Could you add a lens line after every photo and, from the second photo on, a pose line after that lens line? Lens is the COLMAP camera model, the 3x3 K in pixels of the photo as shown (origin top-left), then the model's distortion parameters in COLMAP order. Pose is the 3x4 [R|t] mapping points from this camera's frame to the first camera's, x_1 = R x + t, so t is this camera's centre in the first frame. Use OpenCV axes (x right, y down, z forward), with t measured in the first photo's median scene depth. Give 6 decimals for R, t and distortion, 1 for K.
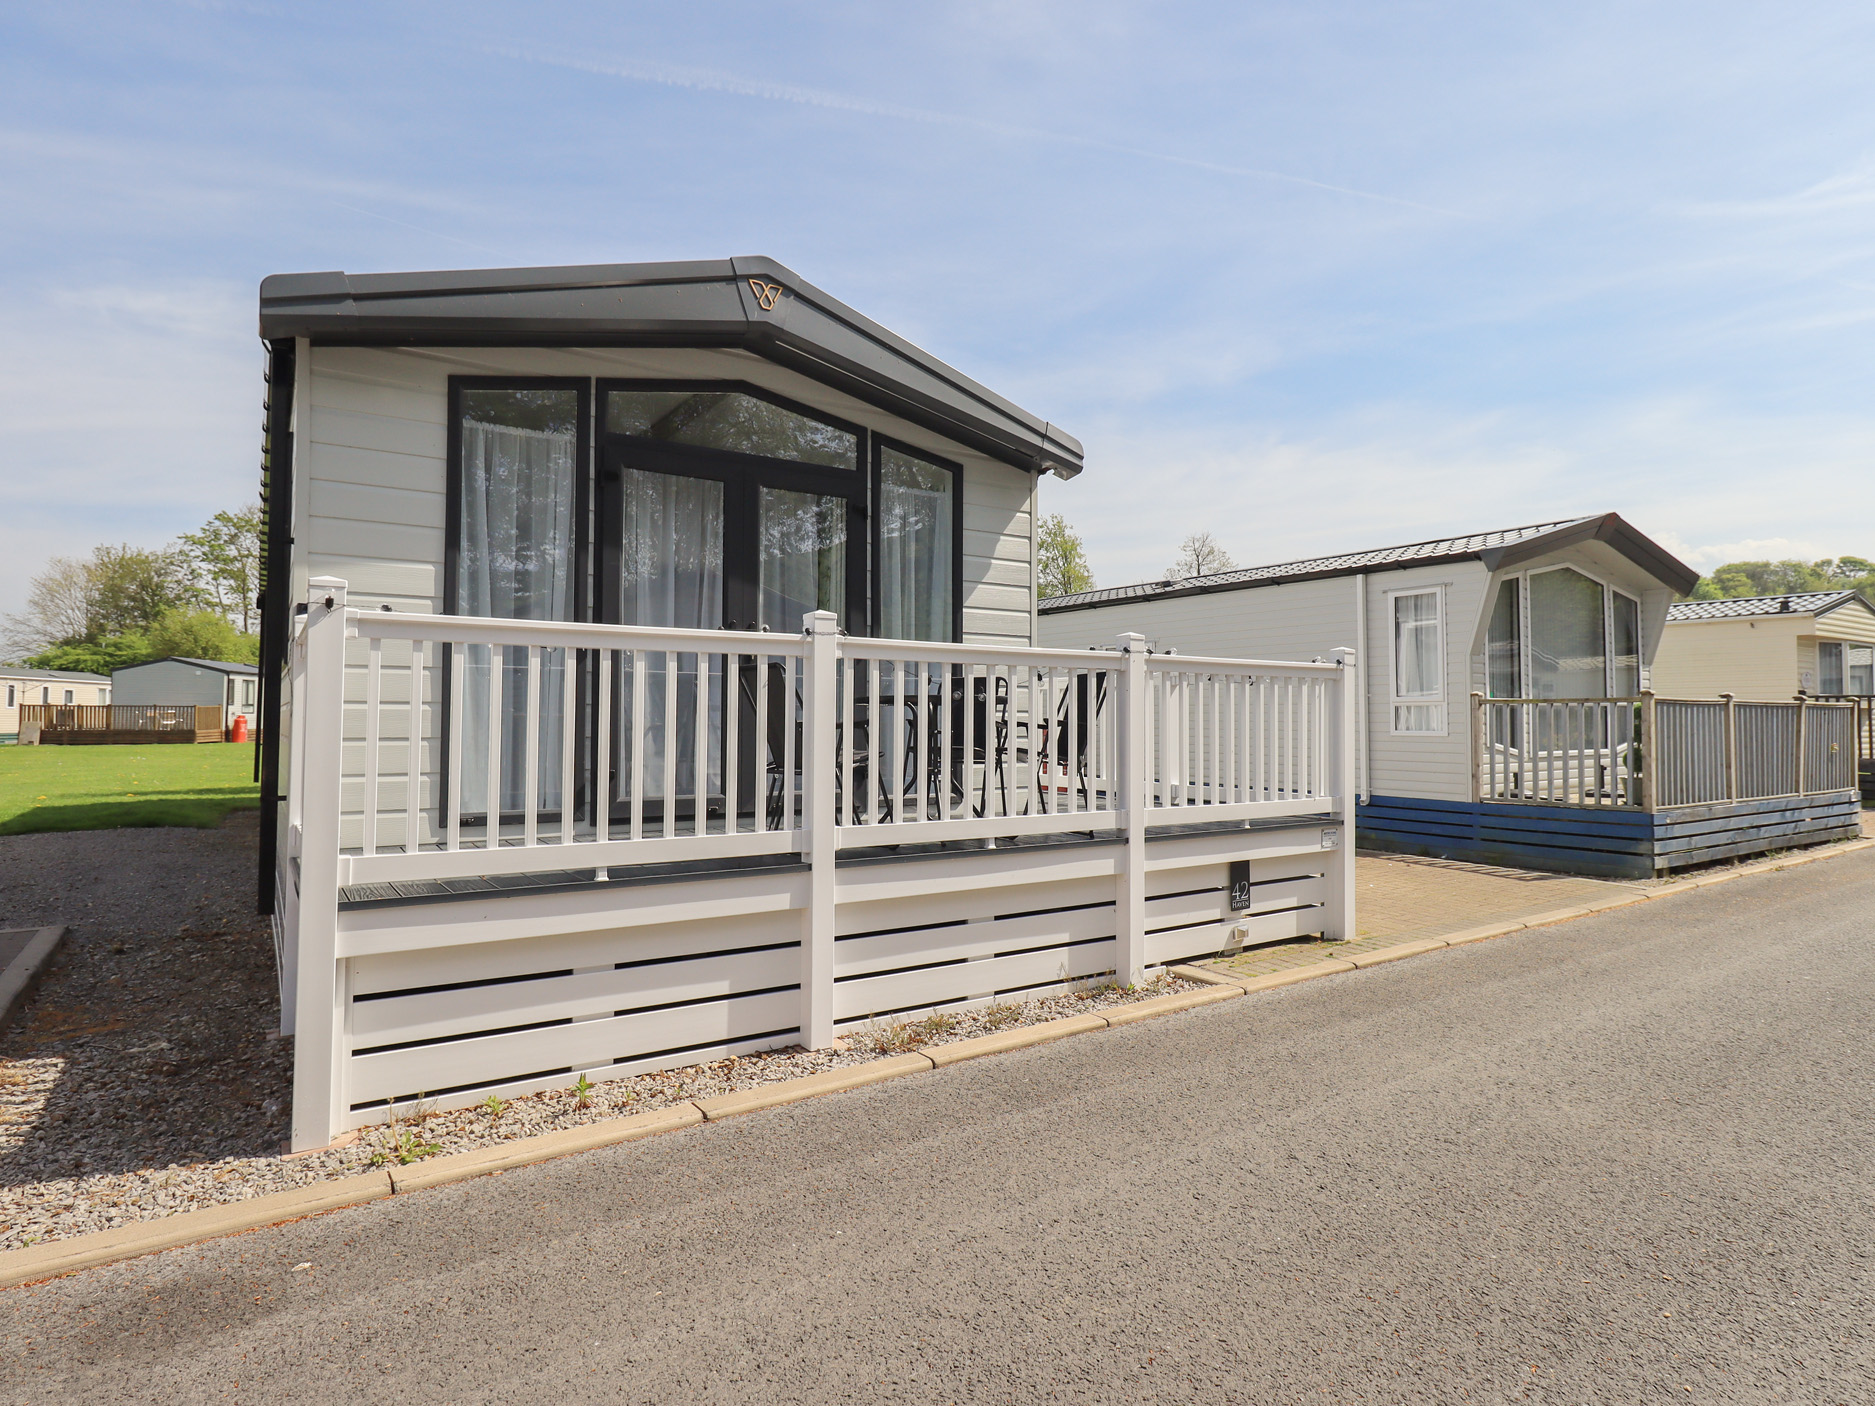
lens RADIAL K [[1015.5, 0, 952.2], [0, 1015.5, 691.5], [0, 0, 1]] dist [0.002816, 0.000303]
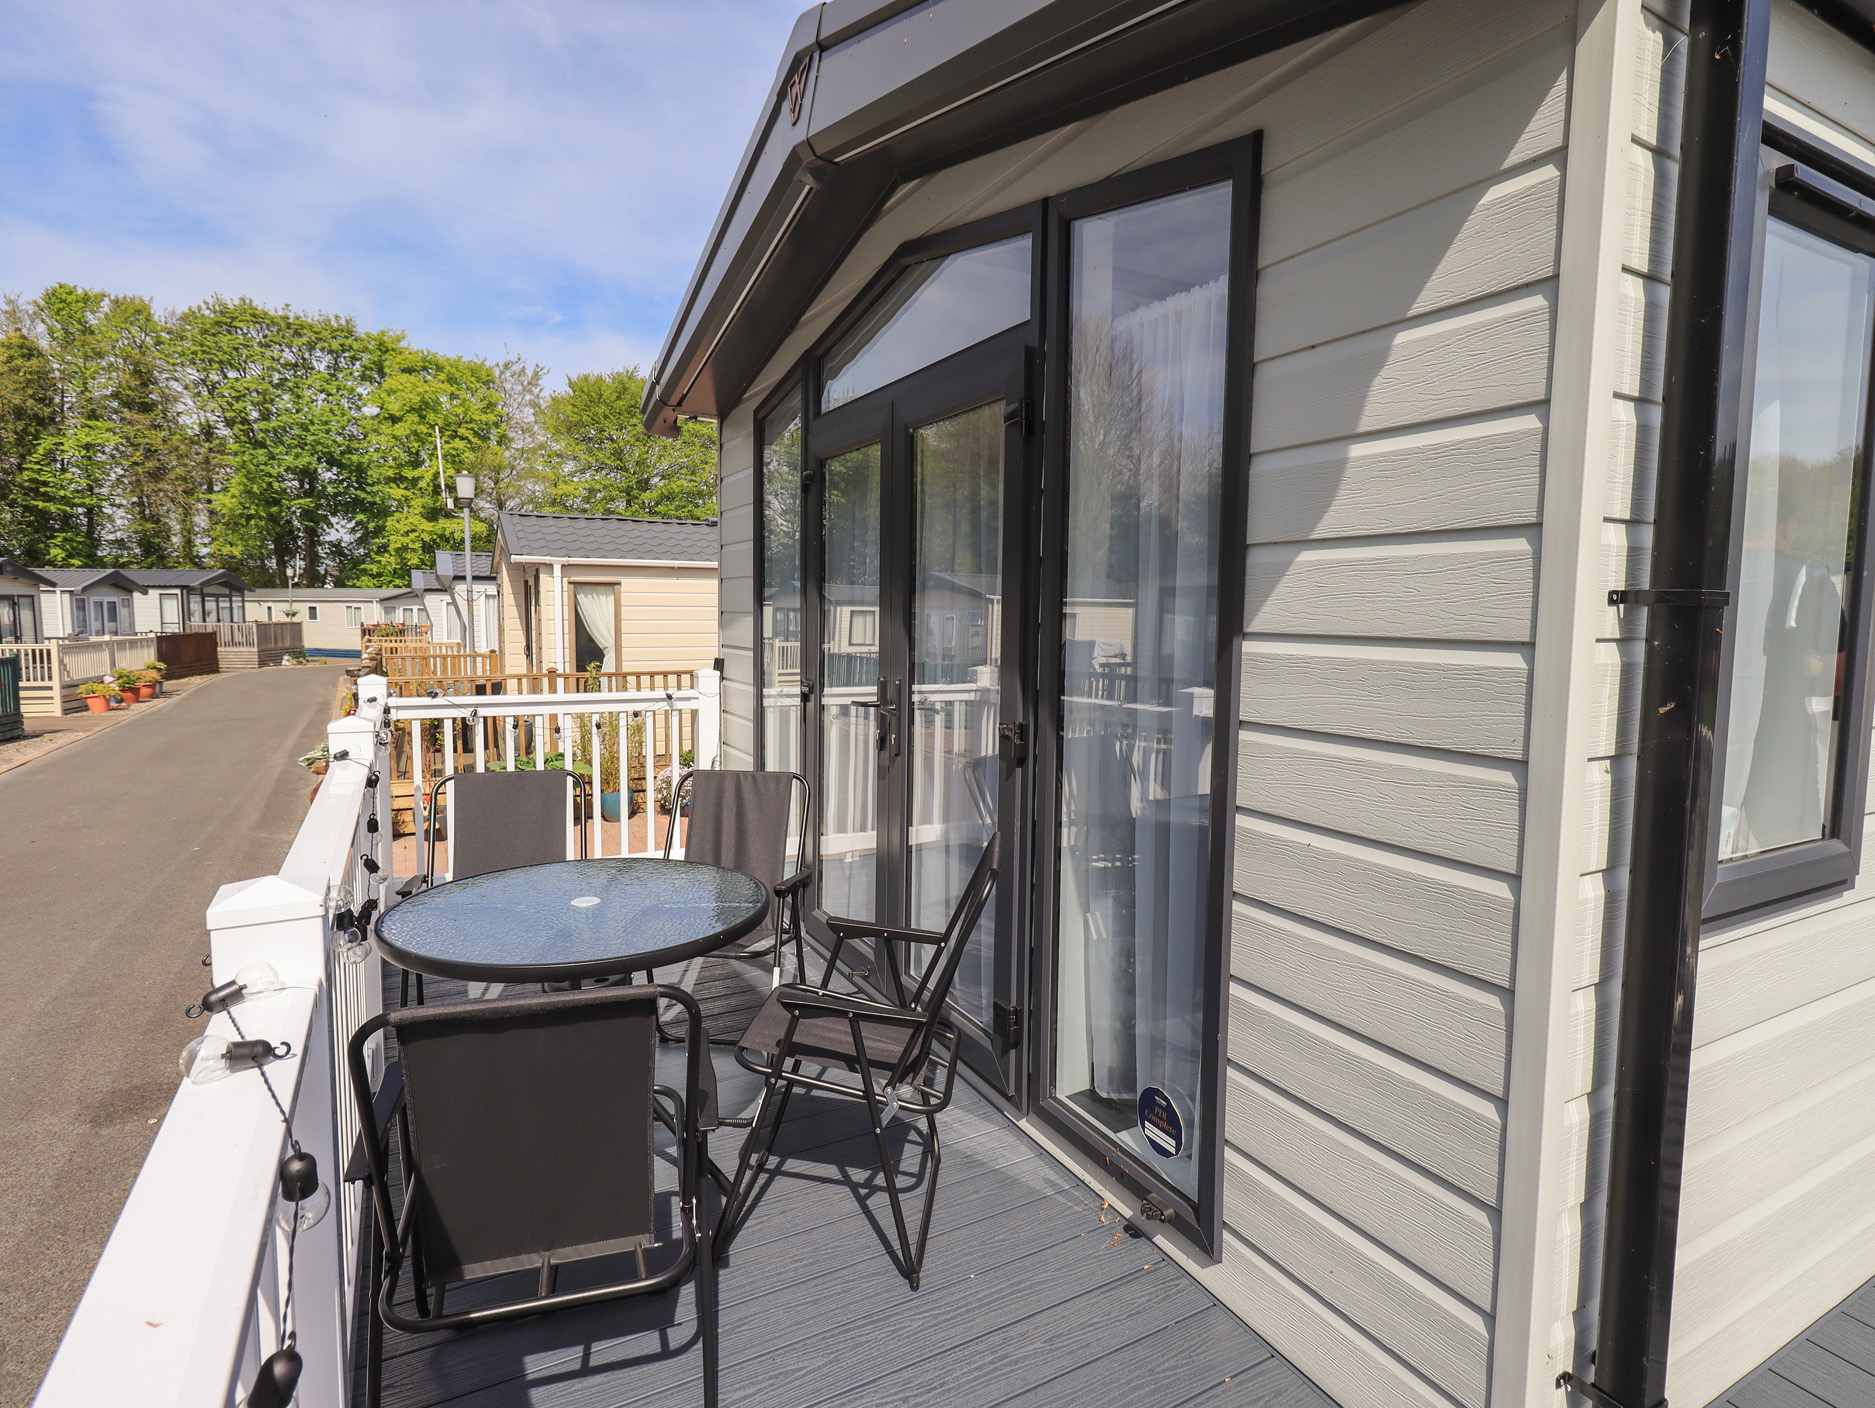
lens RADIAL K [[1015.5, 0, 952.2], [0, 1015.5, 692.5], [0, 0, 1]] dist [0.002816, 0.000303]
pose [[-0.102828, 0.079438, -0.991522, 0.309223], [0.019534, 0.996775, 0.077833, -0.090119], [0.994507, -0.011365, -0.104048, 0.932420]]
